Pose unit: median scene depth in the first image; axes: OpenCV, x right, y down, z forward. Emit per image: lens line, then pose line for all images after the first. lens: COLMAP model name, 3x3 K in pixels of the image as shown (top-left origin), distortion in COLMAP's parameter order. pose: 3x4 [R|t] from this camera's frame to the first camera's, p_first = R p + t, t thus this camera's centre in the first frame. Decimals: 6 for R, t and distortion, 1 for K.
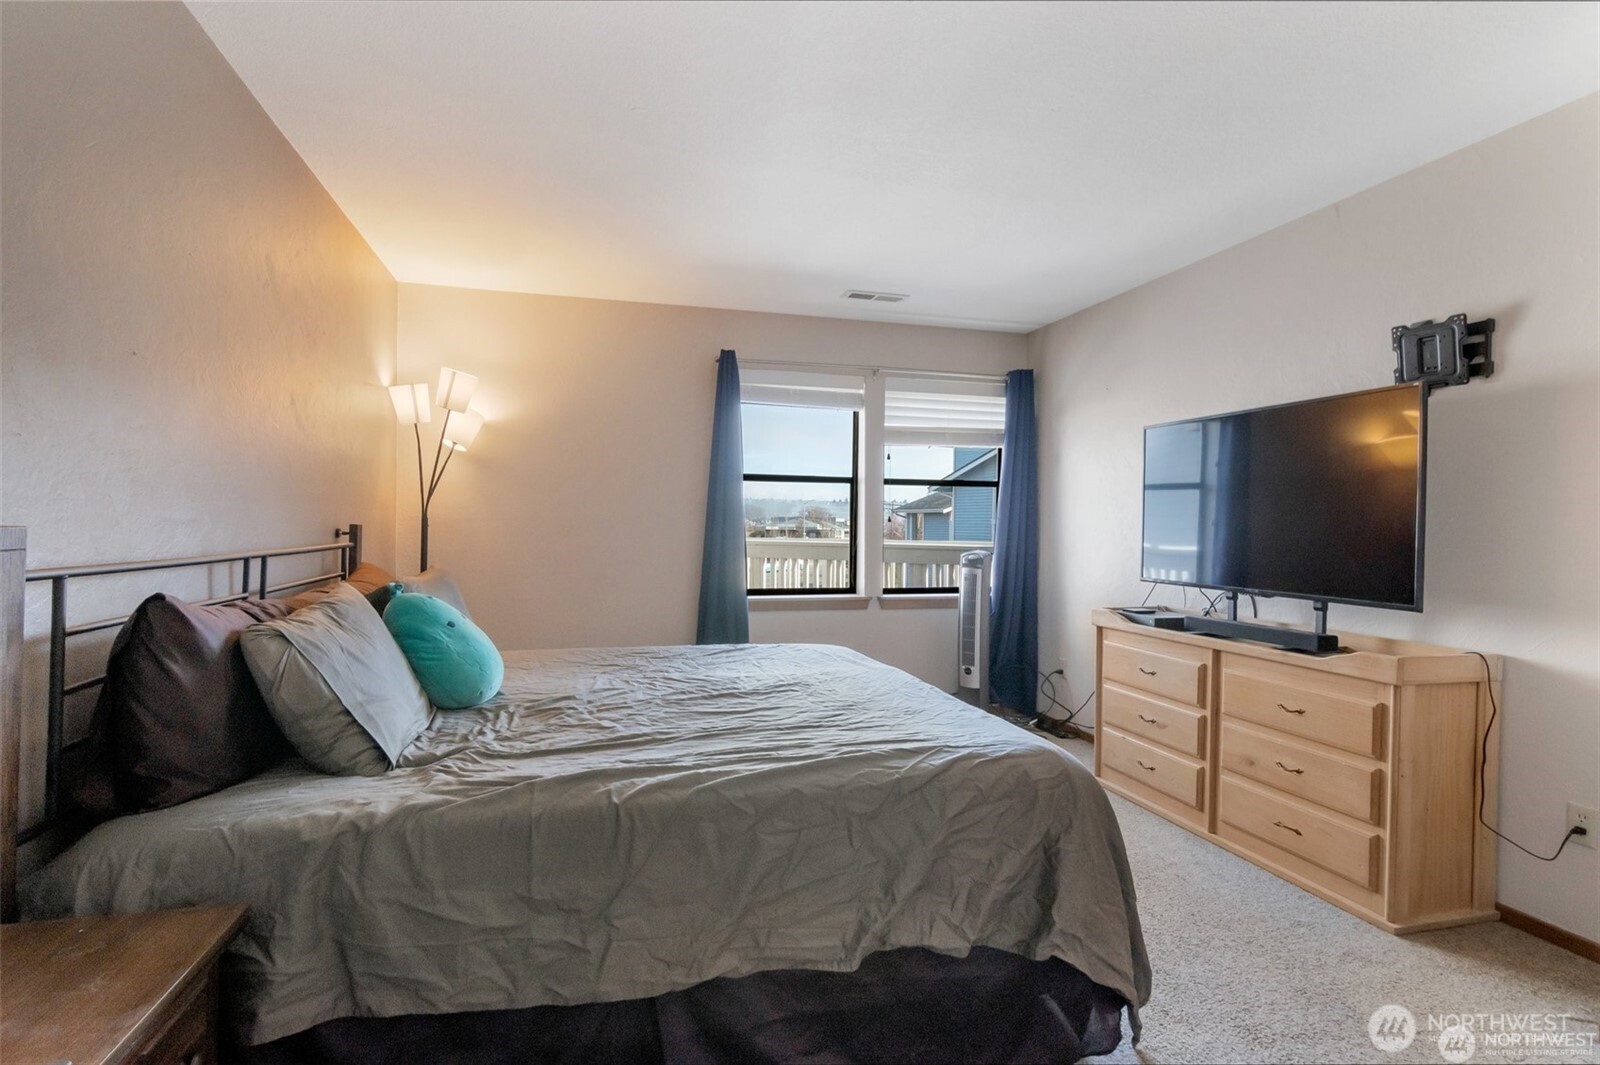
lens RADIAL K [[772.3, 0, 791.5], [0, 772.3, 533.0], [0, 0, 1]] dist [0.000270, -0.000404]
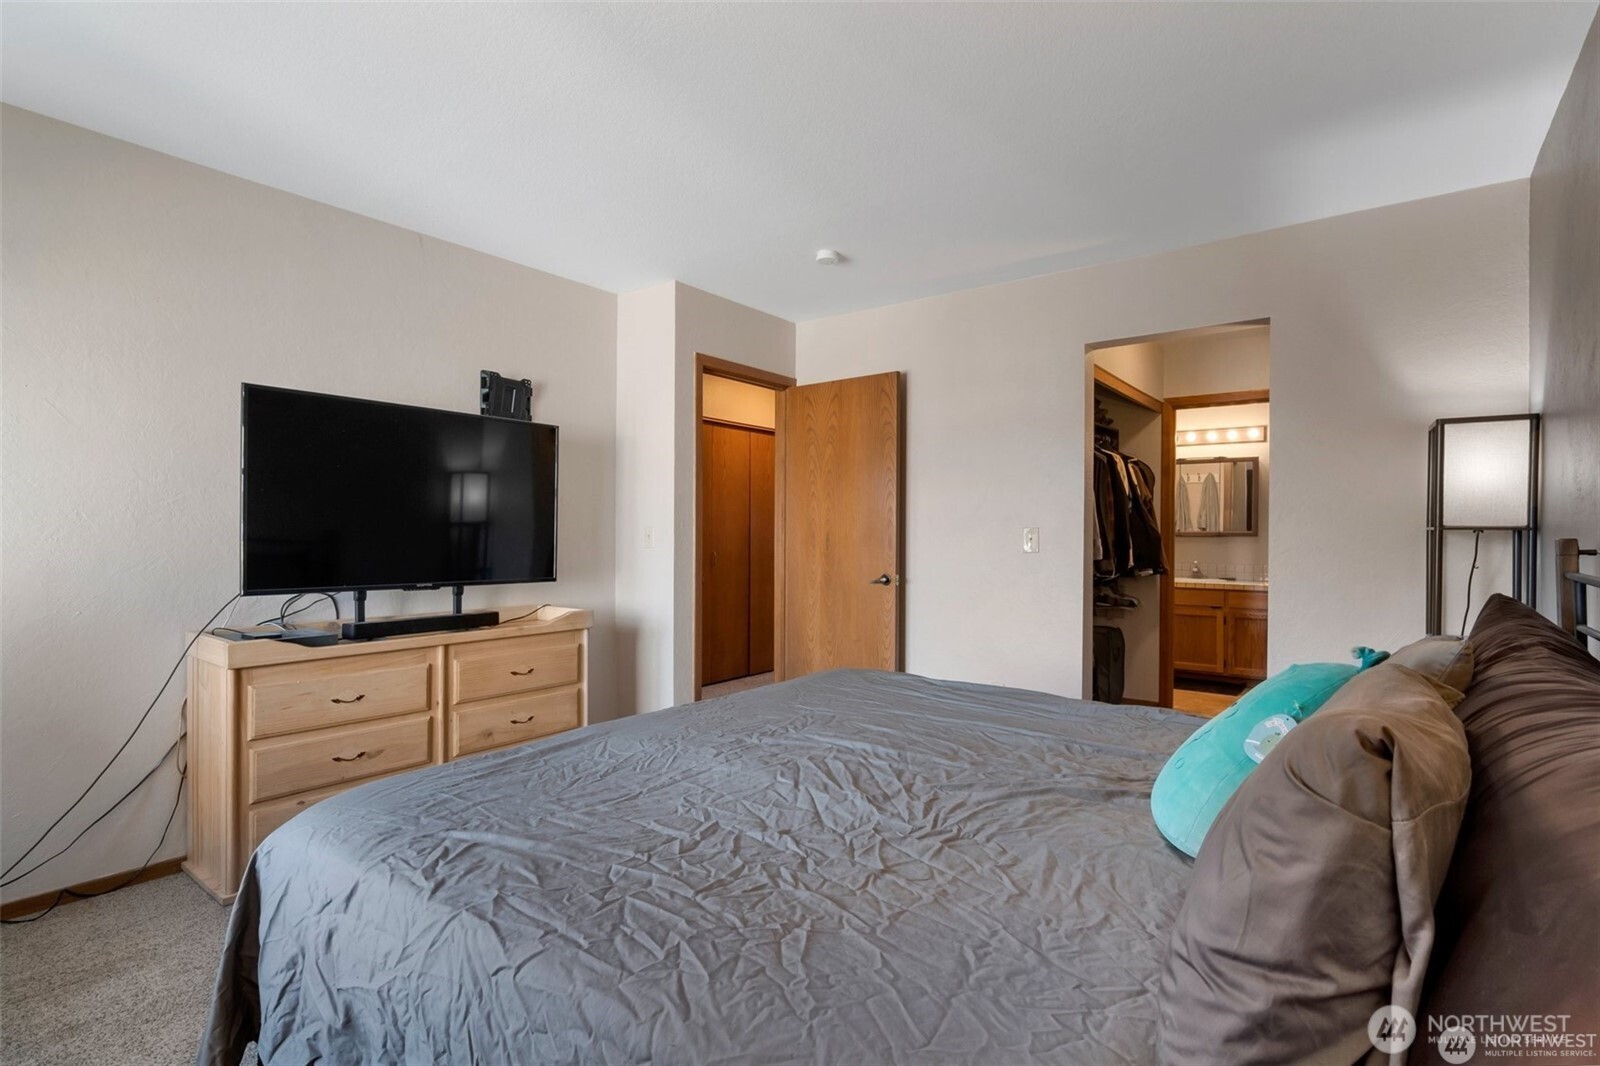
lens RADIAL K [[772.3, 0, 791.5], [0, 772.3, 533.5], [0, 0, 1]] dist [0.000270, -0.000404]
pose [[-0.618264, -0.018291, 0.785758, -0.521797], [-0.011110, 0.999833, 0.014532, -0.014145], [-0.785892, 0.000255, -0.618364, 1.279264]]
